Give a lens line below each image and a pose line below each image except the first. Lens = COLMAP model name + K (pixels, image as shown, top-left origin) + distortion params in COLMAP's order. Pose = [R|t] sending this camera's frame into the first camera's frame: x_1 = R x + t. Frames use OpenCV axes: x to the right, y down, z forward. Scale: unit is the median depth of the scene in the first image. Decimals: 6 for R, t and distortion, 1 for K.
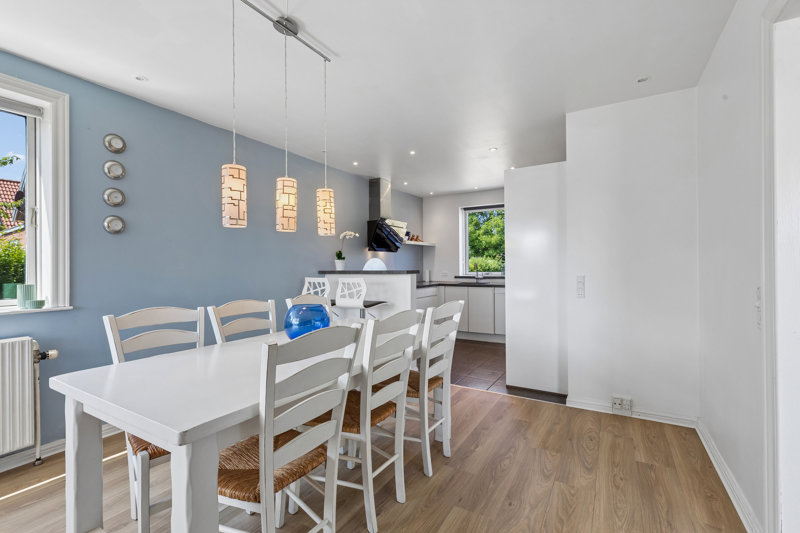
lens RADIAL K [[355.6, 0, 400.0], [0, 355.6, 266.5], [0, 0, 1]] dist [0.000937, 0.000137]
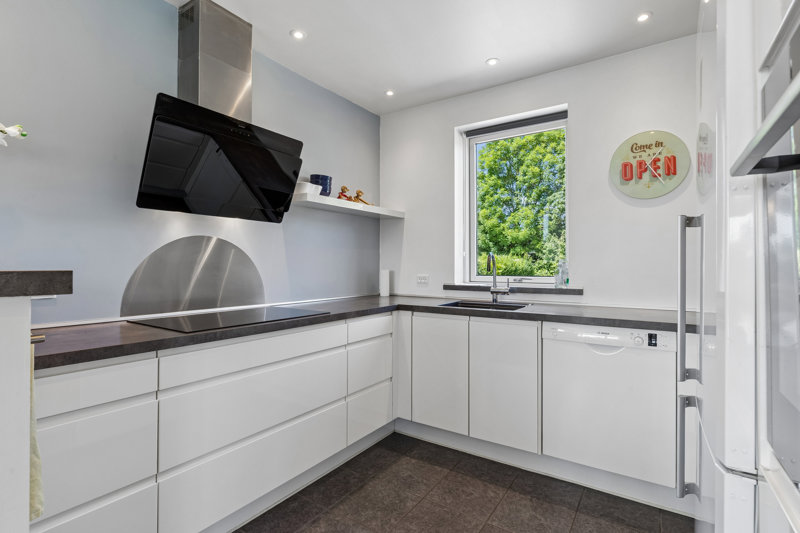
lens RADIAL K [[394.4, 0, 402.8], [0, 394.4, 265.3], [0, 0, 1]] dist [-0.001545, -0.000540]
pose [[0.999430, 0.012459, -0.031375, 0.164976], [-0.012467, 0.999922, -0.000081, 0.005220], [0.031371, 0.000472, 0.999508, 0.717492]]
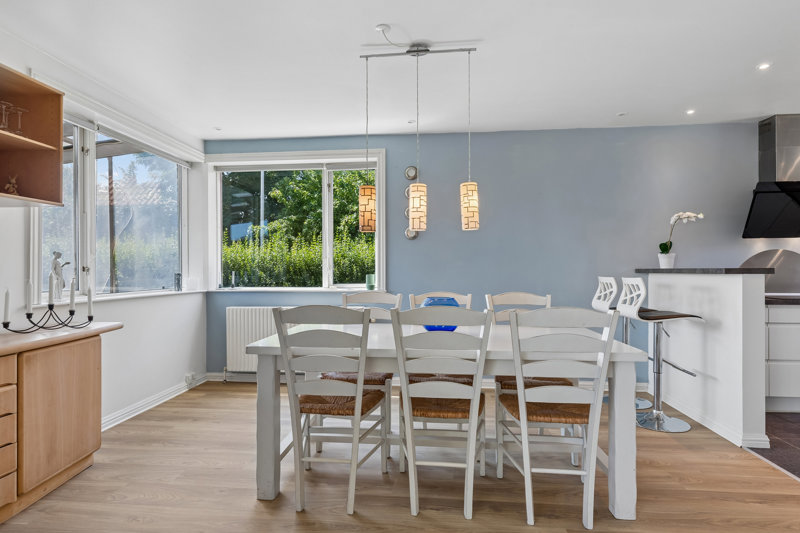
lens RADIAL K [[420.1, 0, 400.0], [0, 420.1, 266.5], [0, 0, 1]] dist [-0.005163, -0.001595]
pose [[0.433267, -0.000306, -0.901265, 0.337983], [0.000447, 1.000000, -0.000125, 0.006402], [0.901265, -0.000349, 0.433267, 0.144722]]
